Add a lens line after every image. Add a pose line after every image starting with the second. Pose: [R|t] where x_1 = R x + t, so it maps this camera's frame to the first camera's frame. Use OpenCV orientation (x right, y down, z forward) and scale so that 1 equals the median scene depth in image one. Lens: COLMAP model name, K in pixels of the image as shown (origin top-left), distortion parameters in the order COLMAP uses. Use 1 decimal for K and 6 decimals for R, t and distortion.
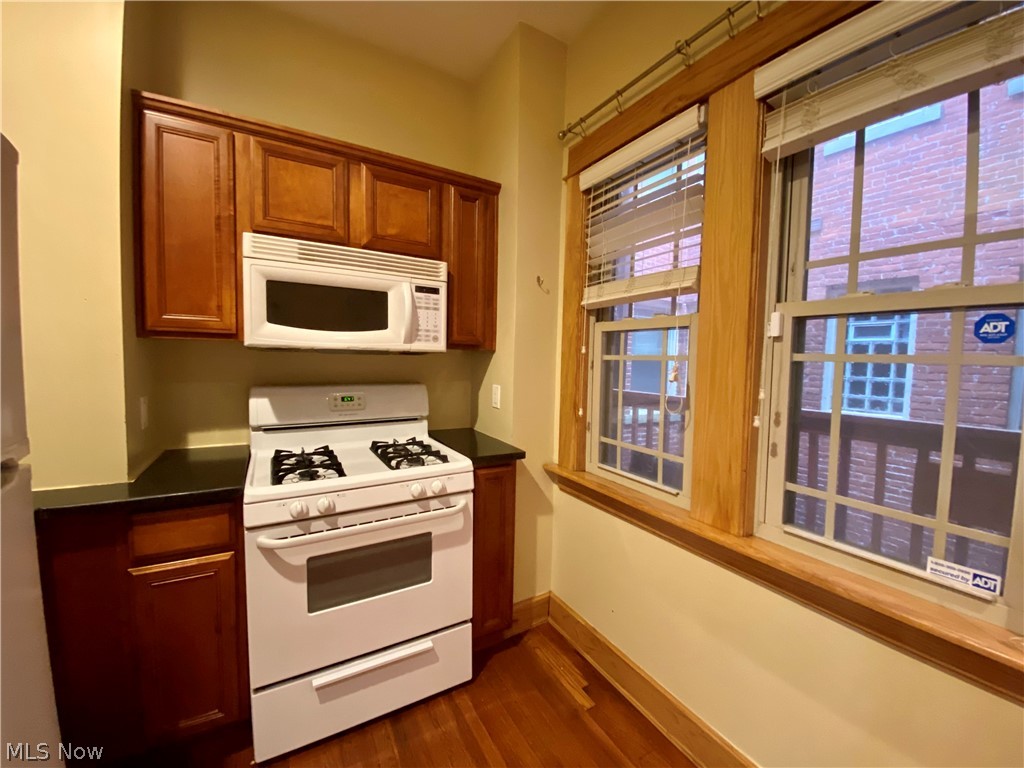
lens RADIAL K [[408.9, 0, 512.0], [0, 408.9, 384.0], [0, 0, 1]] dist [0.034013, -0.028260]
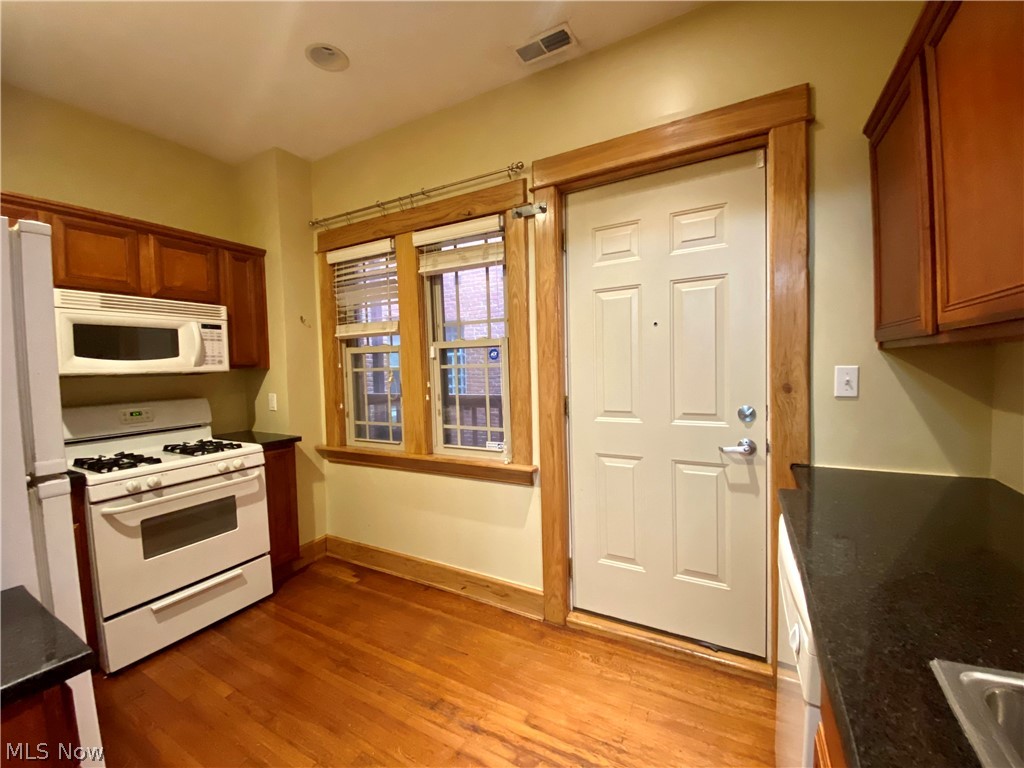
lens RADIAL K [[408.9, 0, 512.0], [0, 408.9, 384.0], [0, 0, 1]] dist [0.034013, -0.028260]
pose [[0.849350, -0.065309, 0.523774, -0.092449], [0.076478, 0.997071, 0.000307, 0.036800], [-0.522260, 0.039796, 0.851857, -0.700224]]
